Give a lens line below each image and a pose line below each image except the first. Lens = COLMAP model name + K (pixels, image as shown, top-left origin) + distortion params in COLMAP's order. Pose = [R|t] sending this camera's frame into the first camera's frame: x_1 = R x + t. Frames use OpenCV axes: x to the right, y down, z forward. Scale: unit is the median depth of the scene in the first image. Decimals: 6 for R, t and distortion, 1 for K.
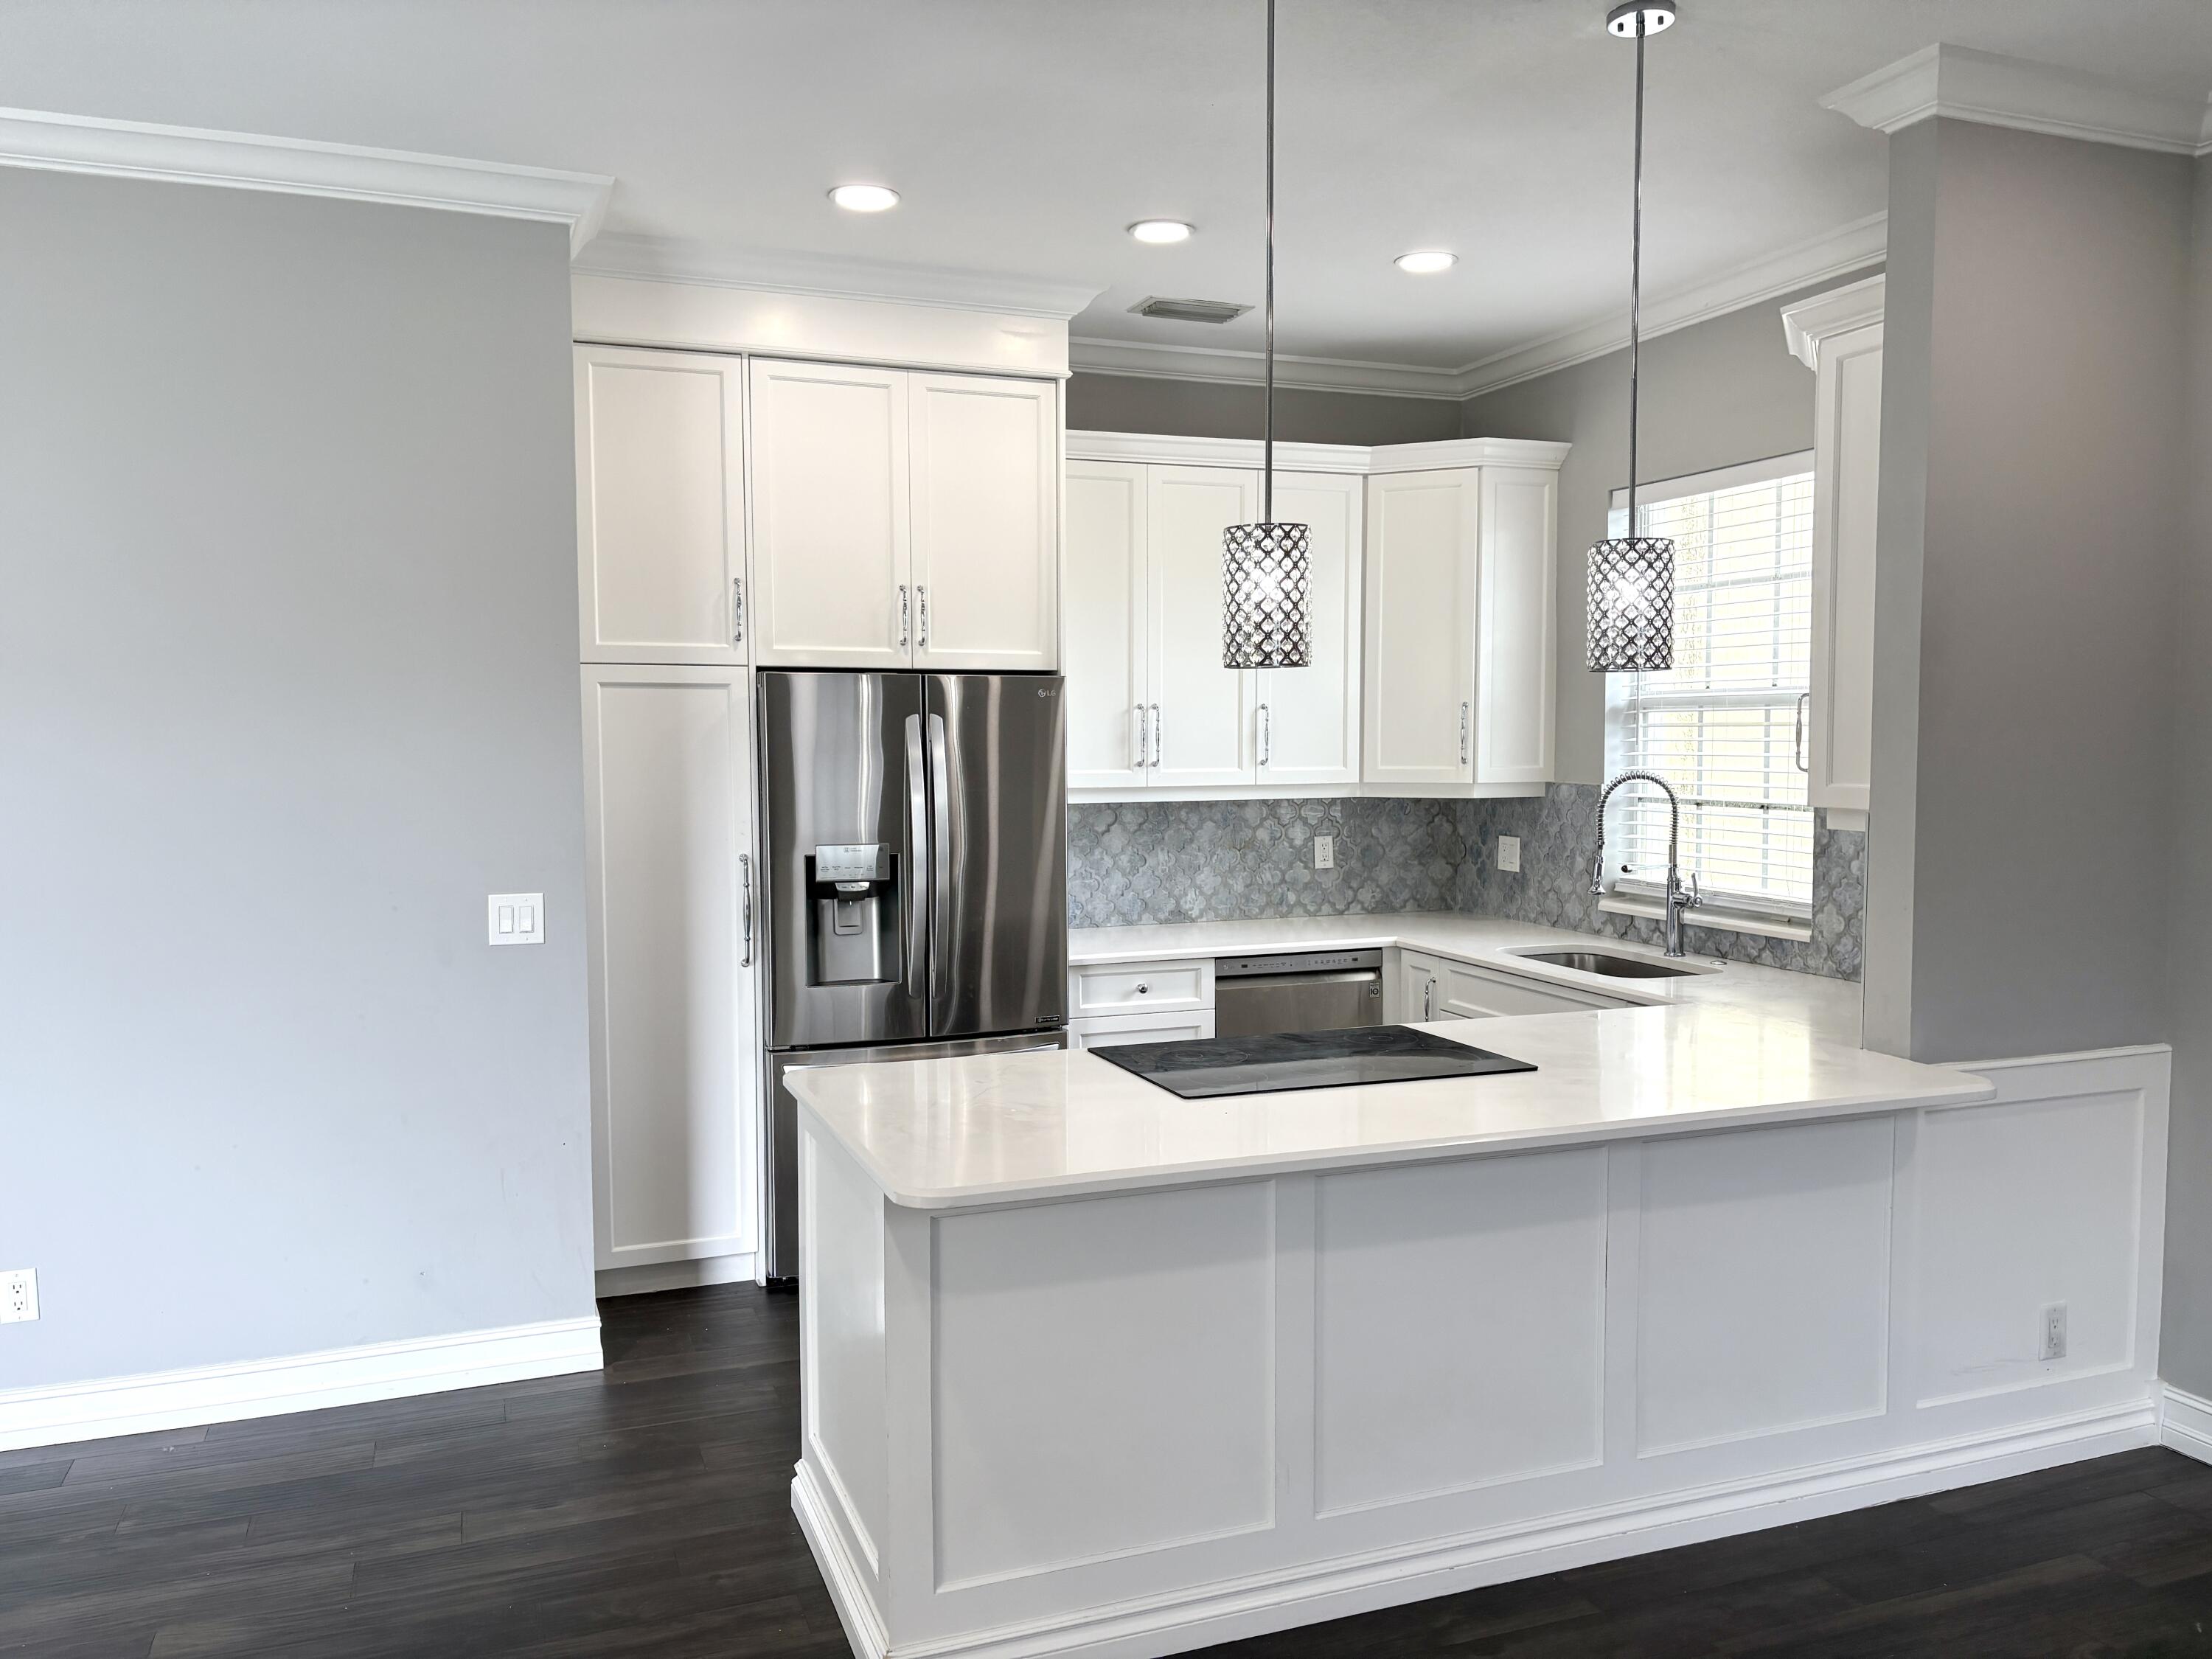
lens RADIAL K [[1668.9, 0, 1110.6], [0, 1668.9, 841.0], [0, 0, 1]] dist [0.038061, -0.034665]
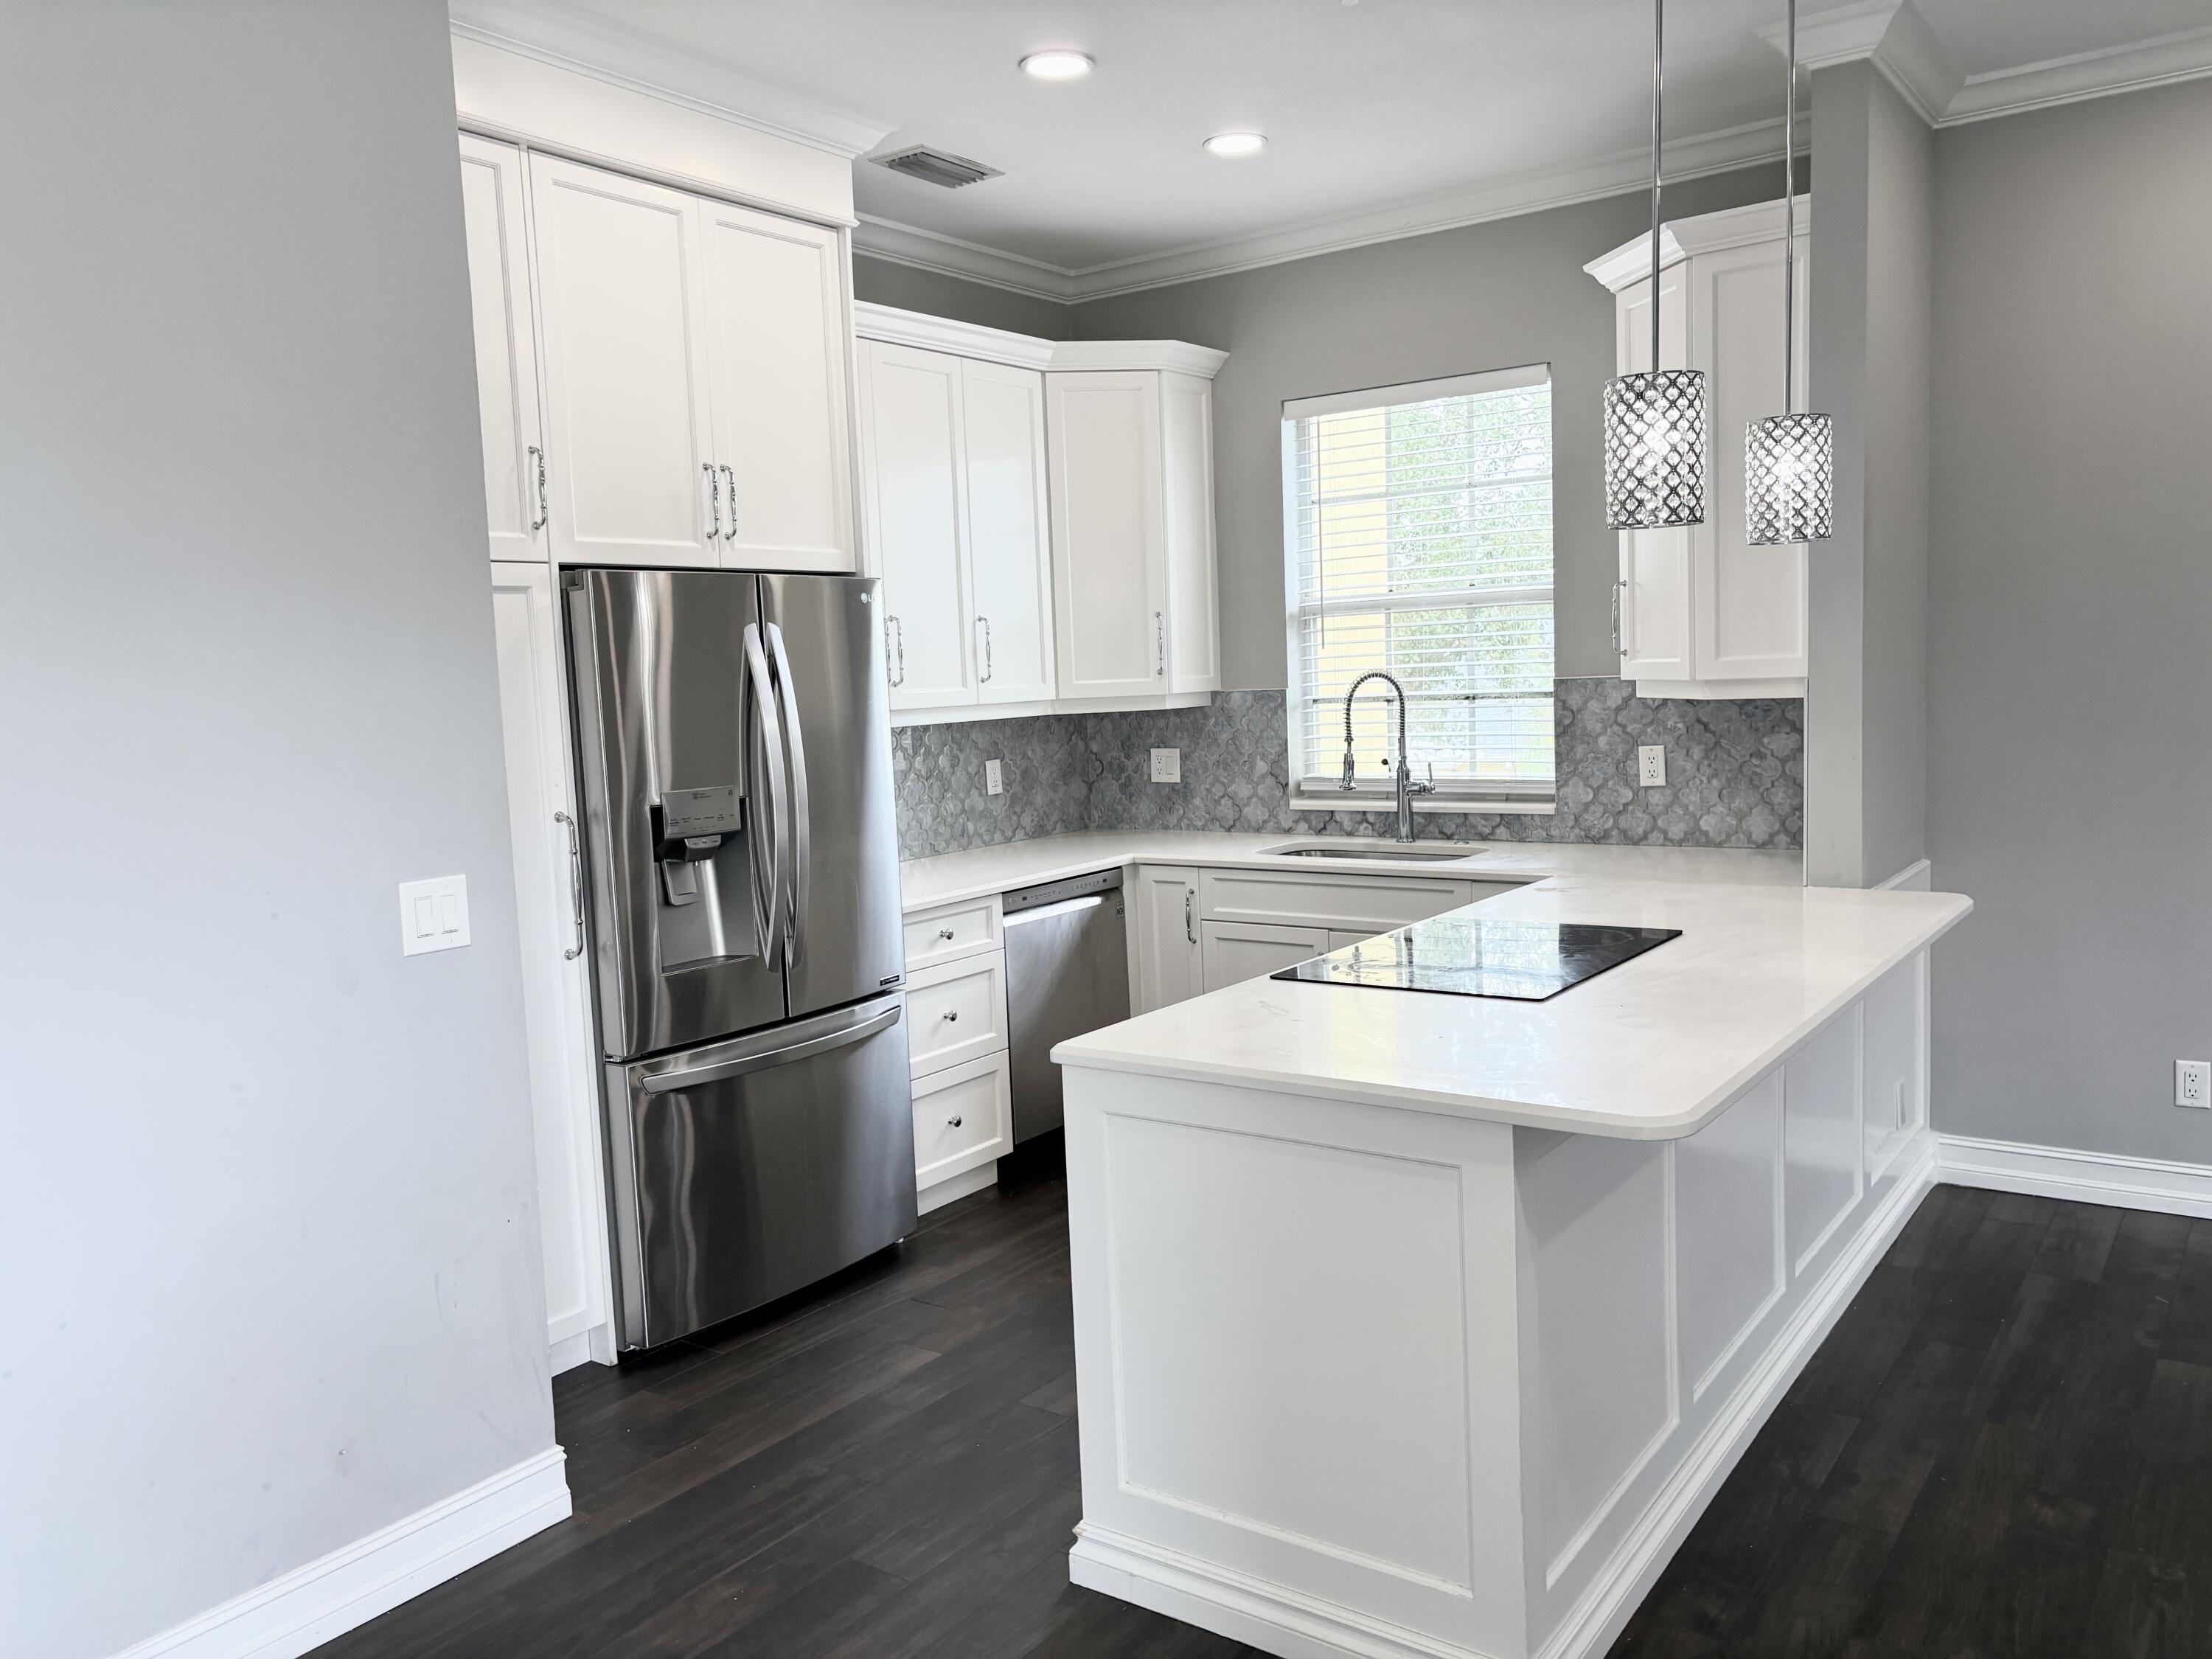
lens RADIAL K [[1668.9, 0, 1101.0], [0, 1668.9, 828.1], [0, 0, 1]] dist [0.038061, -0.034665]
pose [[0.842341, -0.084142, 0.532336, -0.403940], [0.074616, 0.996432, 0.039431, 0.003380], [-0.533755, 0.006507, 0.845614, 0.216423]]
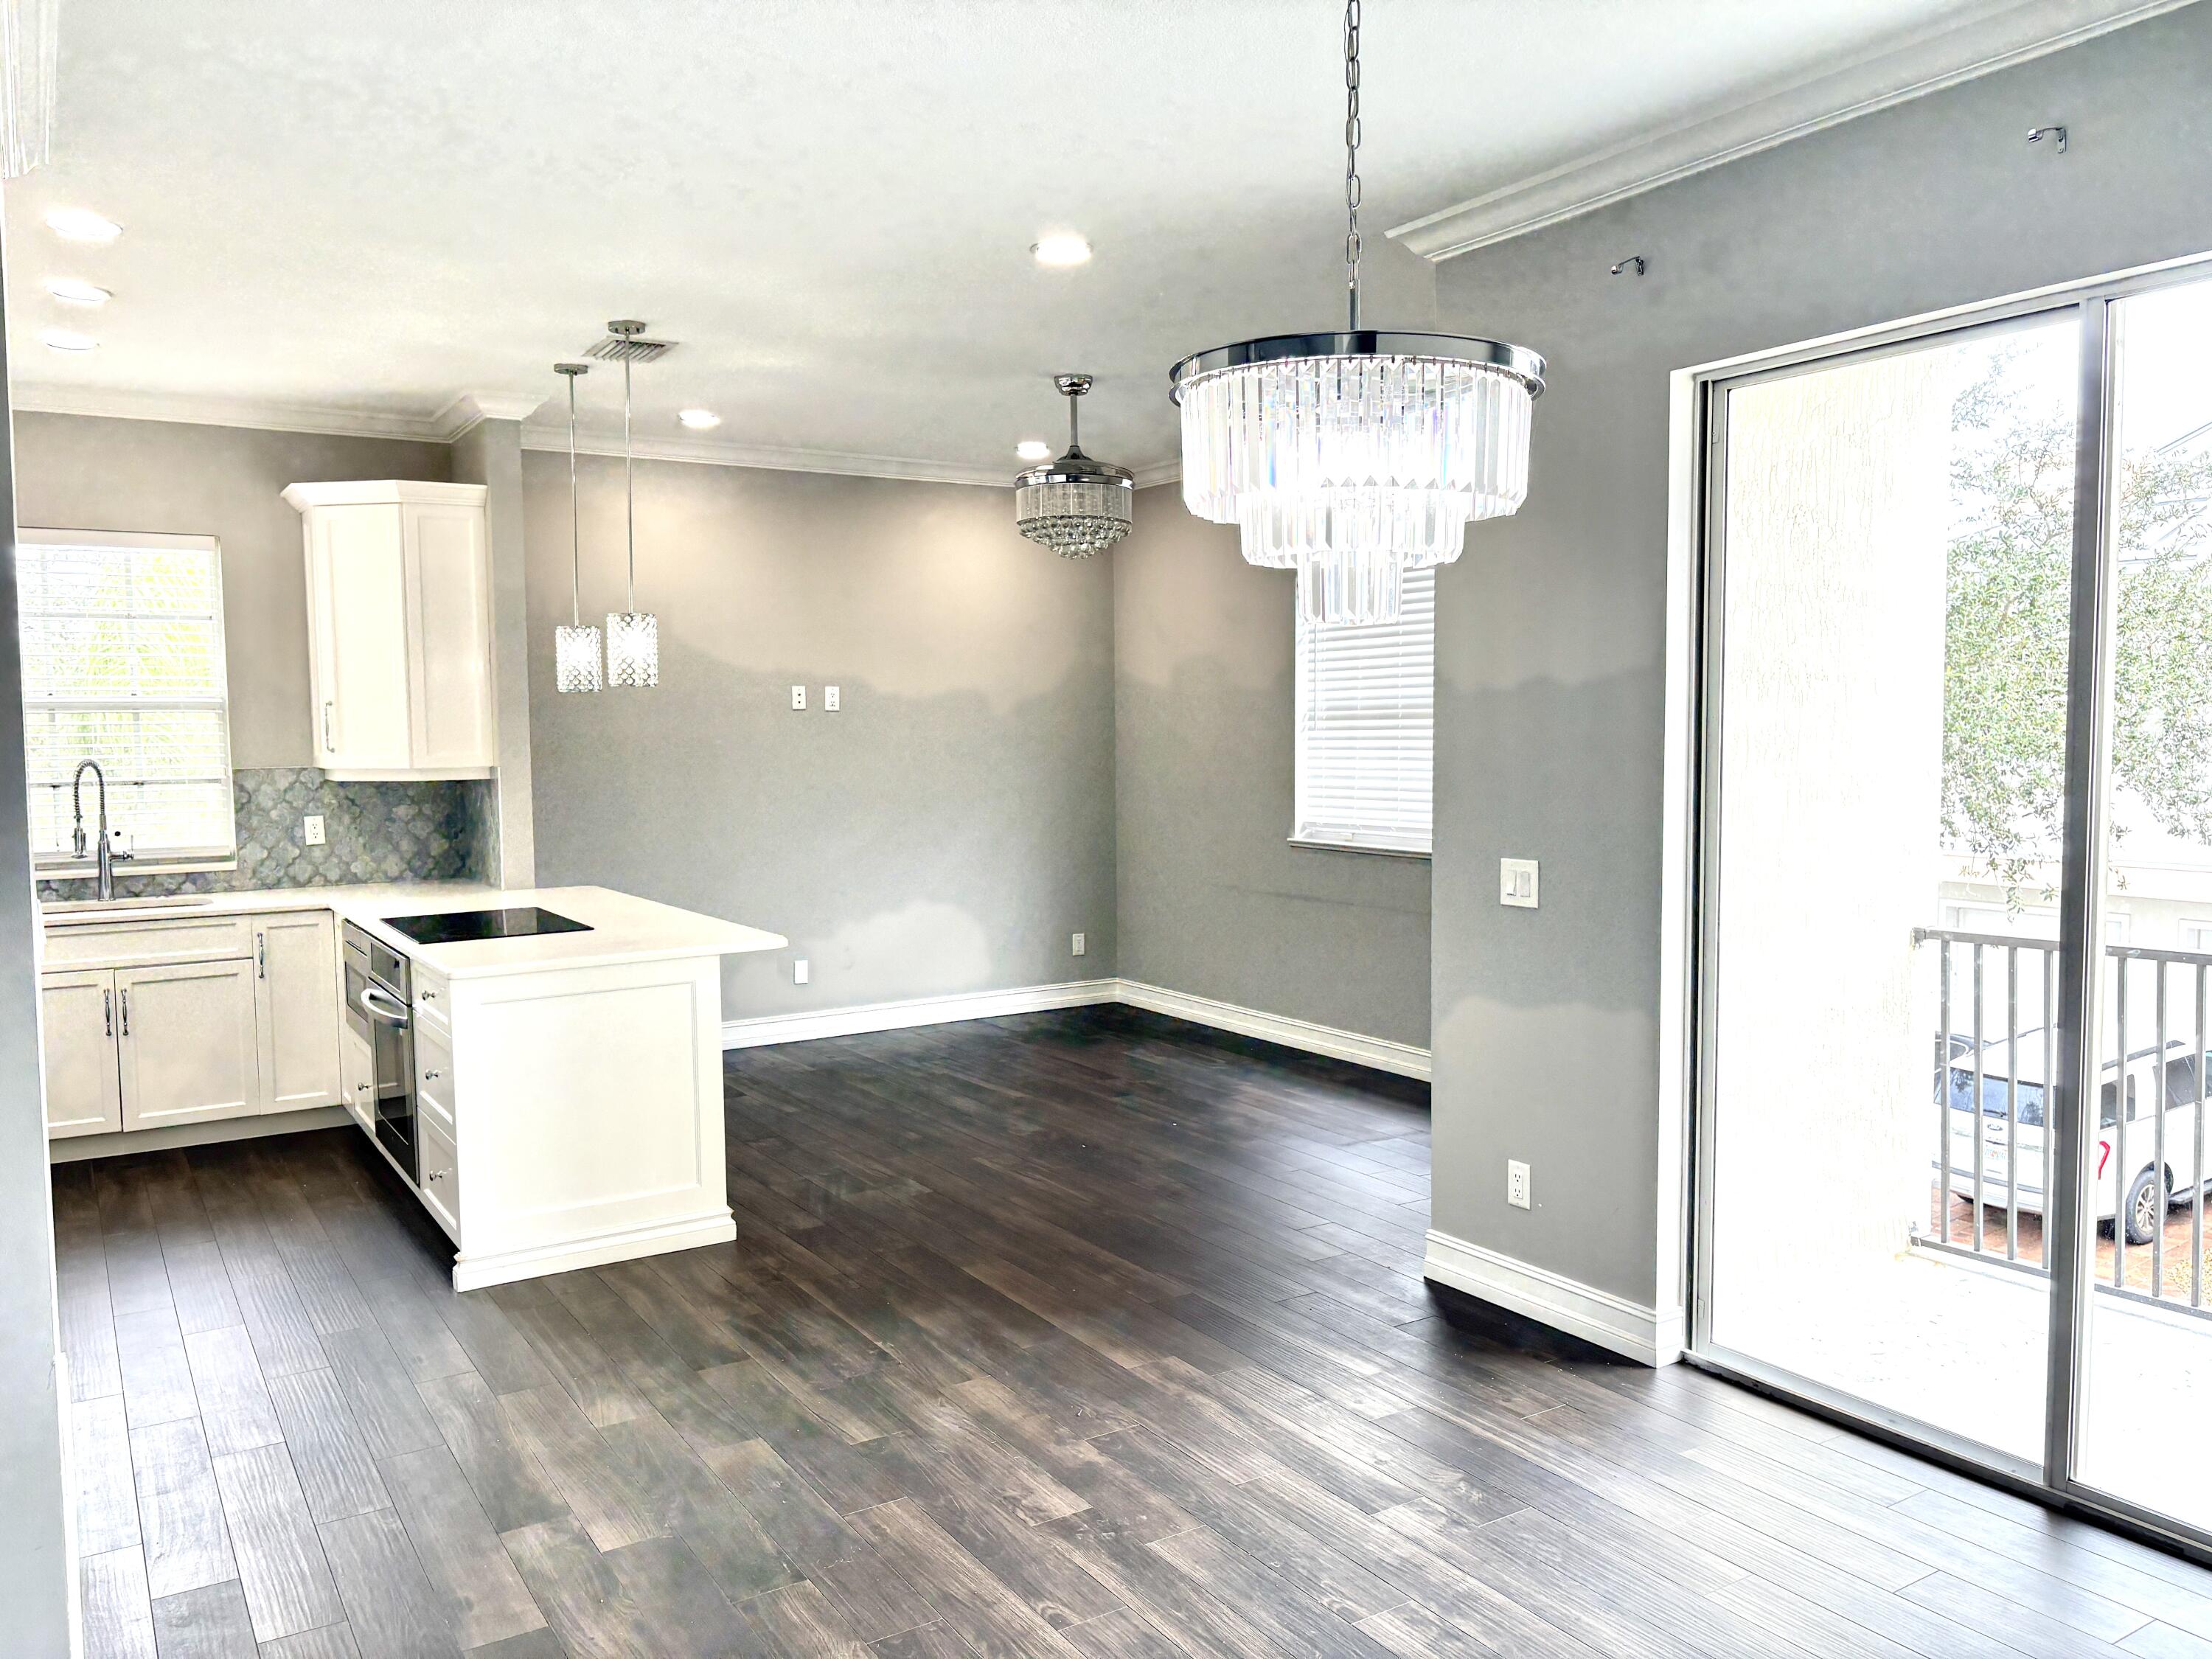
lens RADIAL K [[1668.9, 0, 1104.2], [0, 1668.9, 841.9], [0, 0, 1]] dist [0.038061, -0.034665]
pose [[-0.184307, -0.071663, 0.980253, -1.123660], [0.075791, 0.993333, 0.086869, -0.033244], [-0.979942, 0.090305, -0.177647, 0.487269]]
